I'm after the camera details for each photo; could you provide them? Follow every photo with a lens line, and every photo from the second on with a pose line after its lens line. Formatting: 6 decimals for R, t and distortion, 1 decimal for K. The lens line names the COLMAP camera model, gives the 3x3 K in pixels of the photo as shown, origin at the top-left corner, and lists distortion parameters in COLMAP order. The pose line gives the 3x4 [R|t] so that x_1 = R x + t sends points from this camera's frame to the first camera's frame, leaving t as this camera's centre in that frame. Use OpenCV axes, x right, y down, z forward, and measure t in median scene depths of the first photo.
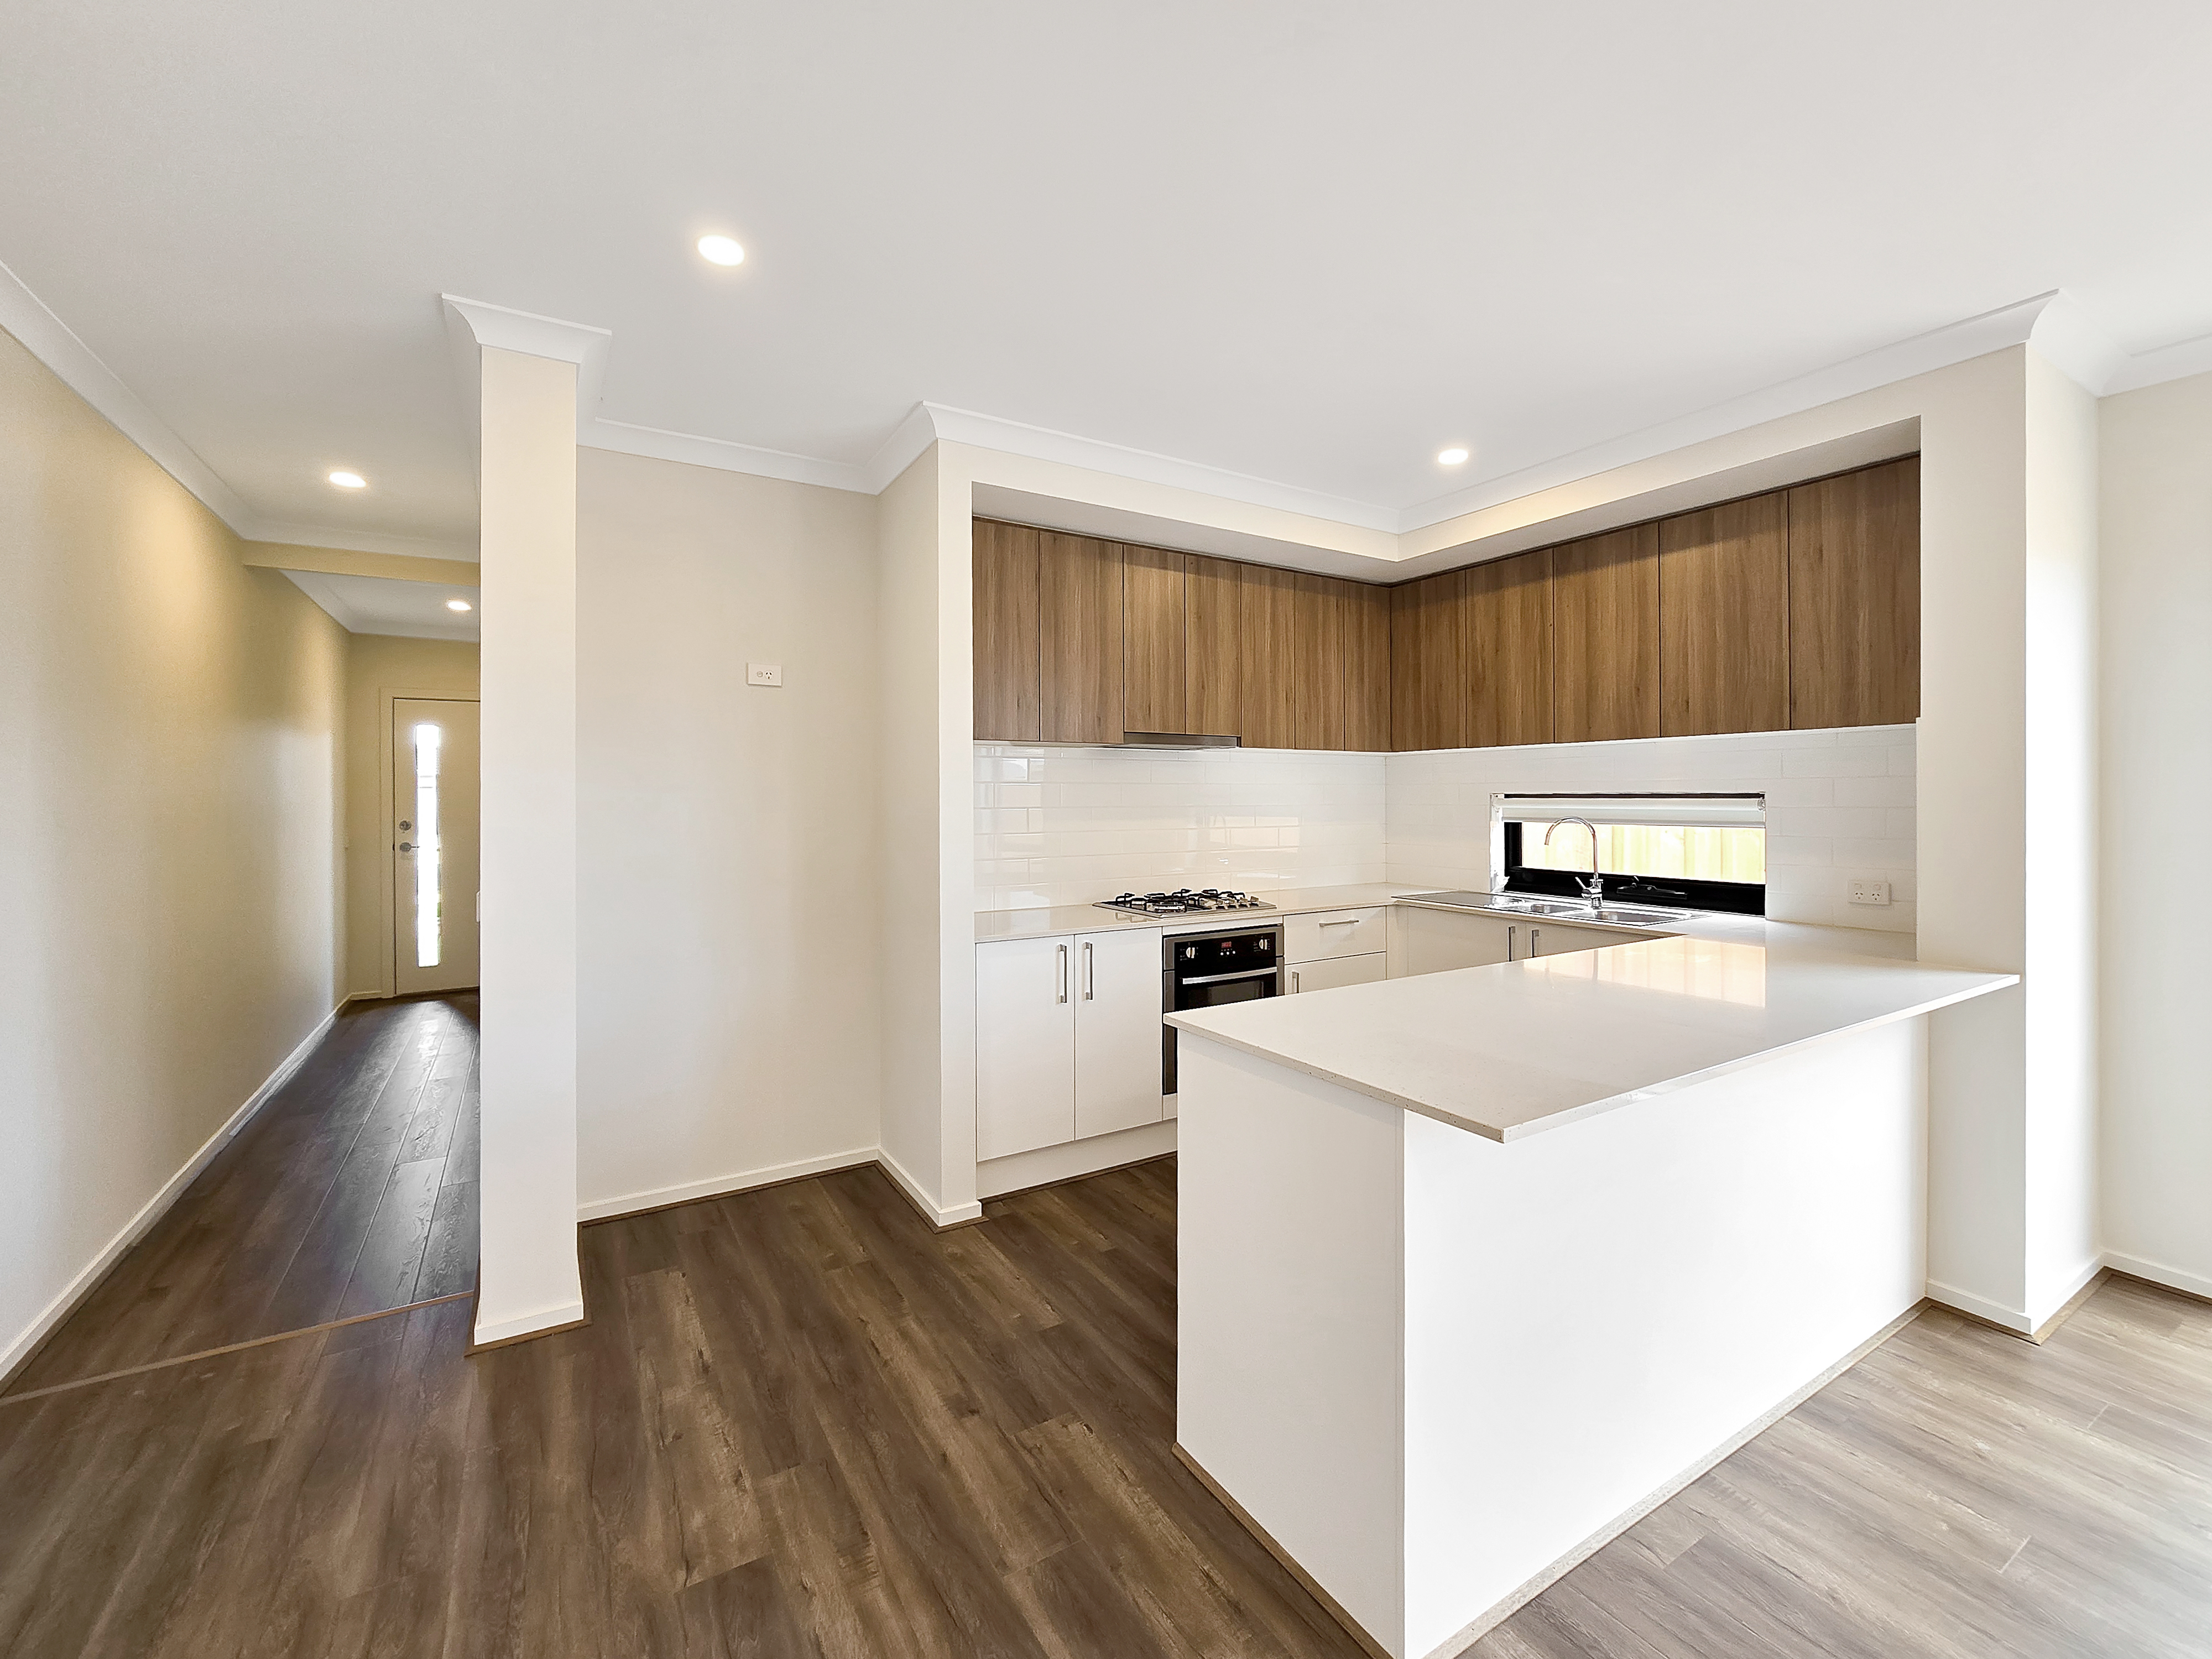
lens RADIAL K [[927.8, 0, 1099.6], [0, 927.8, 810.9], [0, 0, 1]] dist [-0.003166, 0.002830]
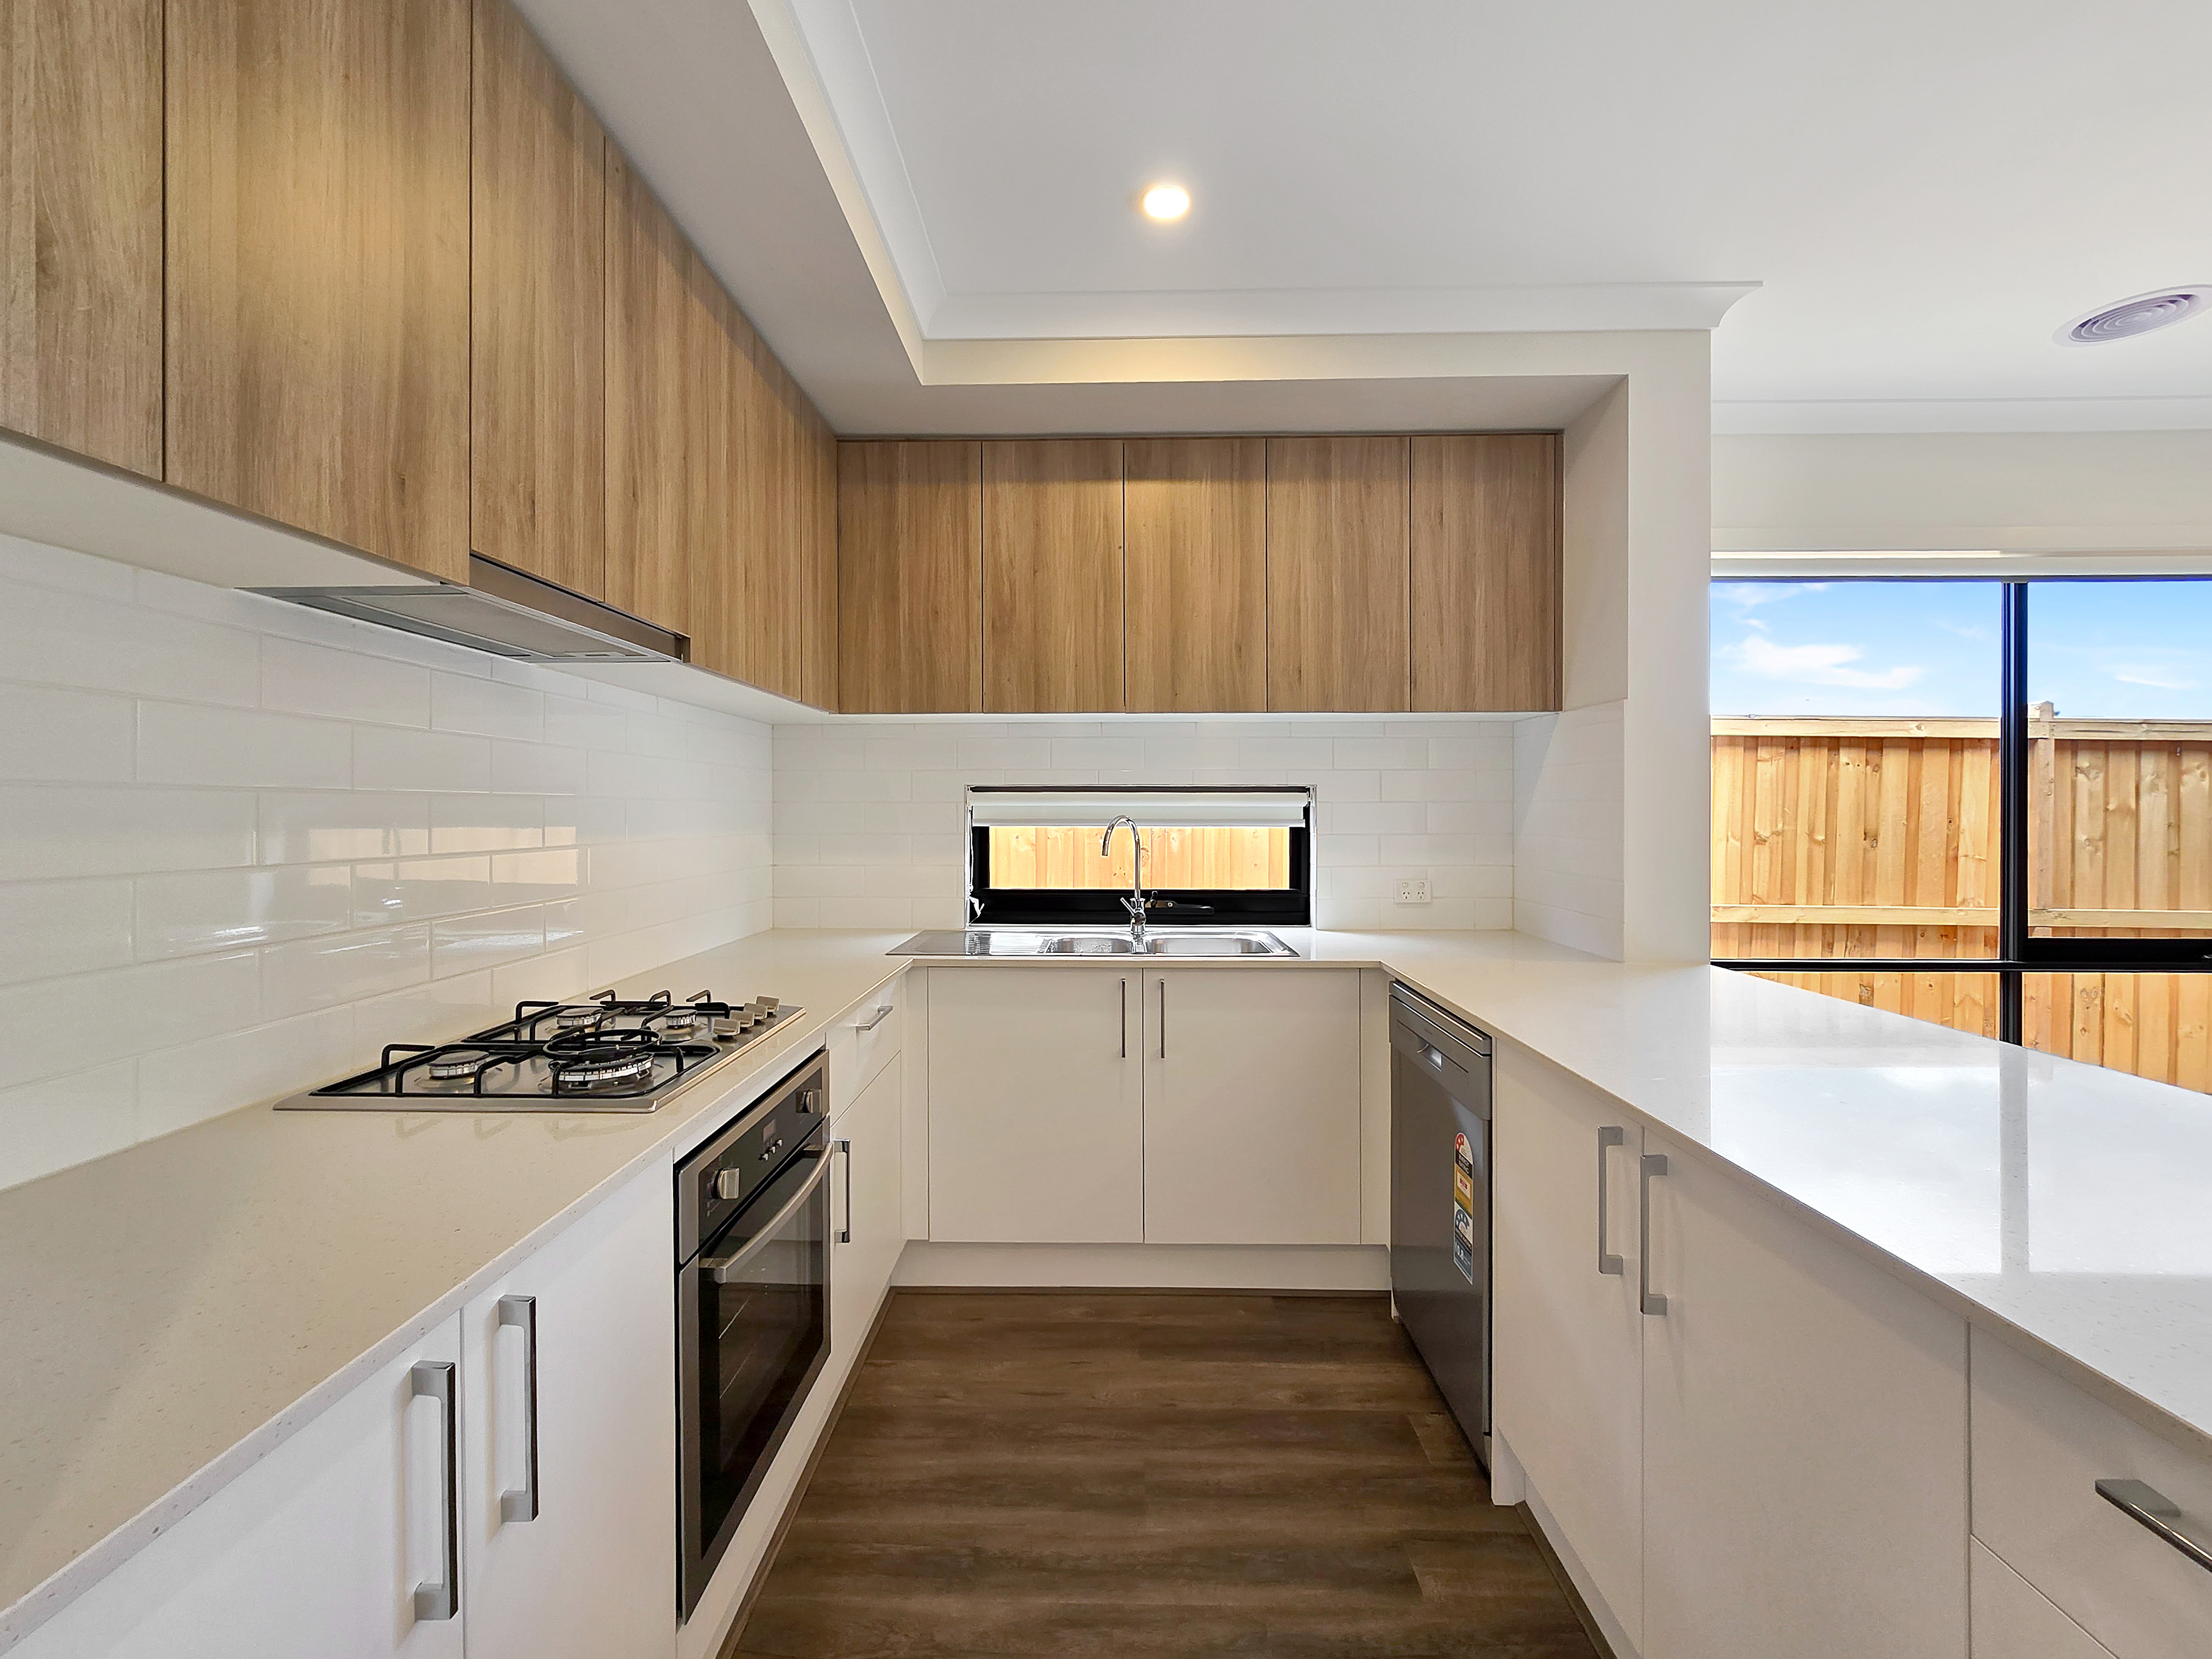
lens RADIAL K [[927.8, 0, 1108.2], [0, 927.8, 815.3], [0, 0, 1]] dist [-0.003166, 0.002830]
pose [[0.543363, -0.000041, 0.839498, -0.117363], [0.008740, 0.999946, -0.005608, 0.010359], [-0.839452, 0.010384, 0.543334, 0.616079]]
